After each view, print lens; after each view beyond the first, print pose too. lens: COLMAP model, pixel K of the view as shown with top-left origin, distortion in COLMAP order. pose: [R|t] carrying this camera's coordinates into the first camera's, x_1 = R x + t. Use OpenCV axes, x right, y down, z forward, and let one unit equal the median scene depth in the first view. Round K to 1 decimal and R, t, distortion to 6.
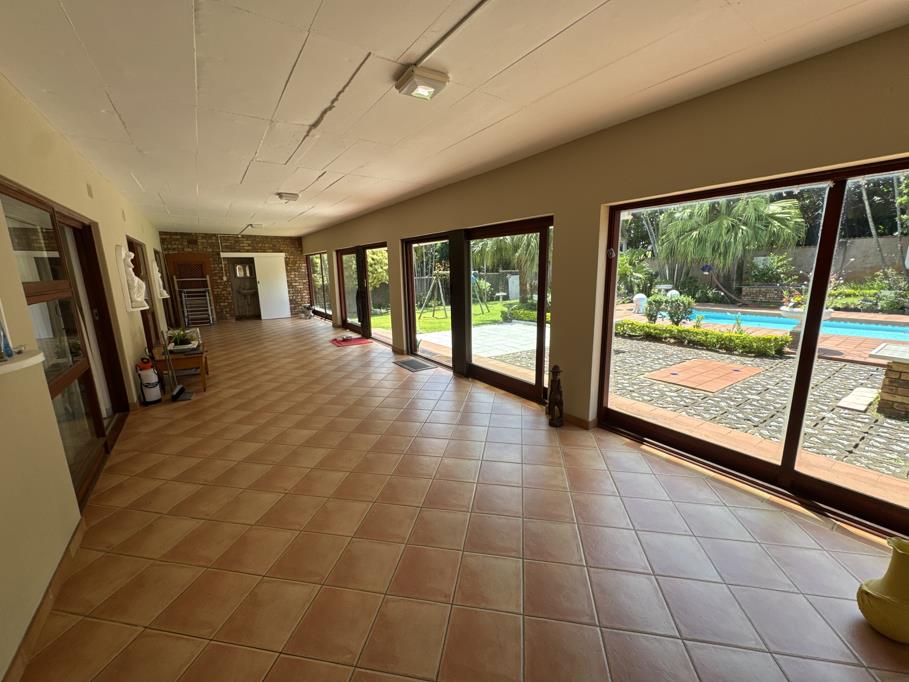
lens RADIAL K [[359.3, 0, 457.7], [0, 359.3, 344.8], [0, 0, 1]] dist [0.000418, 0.000261]
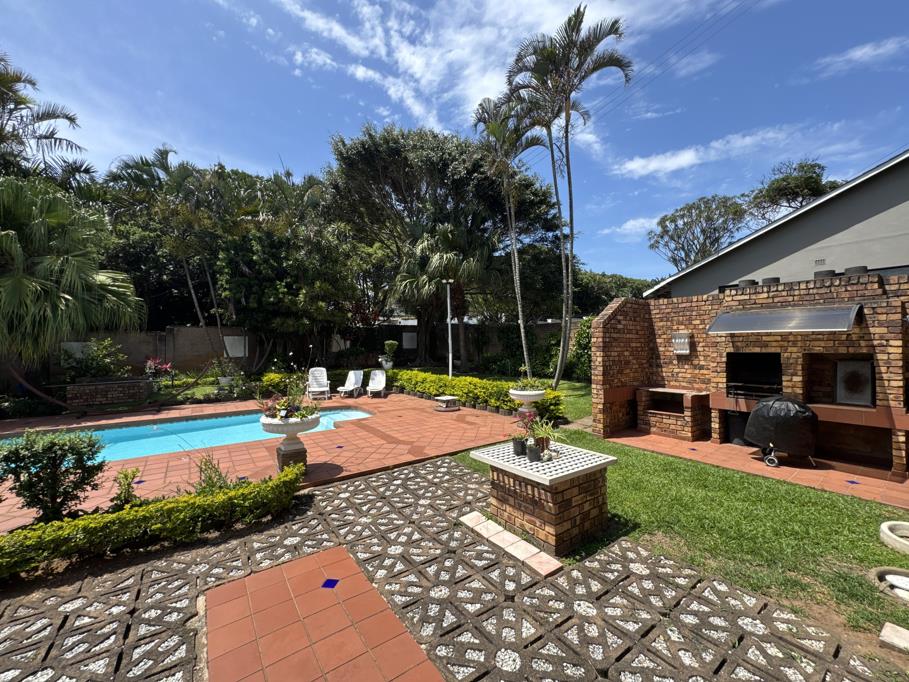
lens RADIAL K [[359.3, 0, 458.0], [0, 359.3, 348.0], [0, 0, 1]] dist [0.000418, 0.000261]
pose [[-0.018060, 0.011356, 0.999772, 0.136849], [0.217616, 0.976008, -0.007155, -0.078247], [-0.975867, 0.217438, -0.020097, 0.341688]]
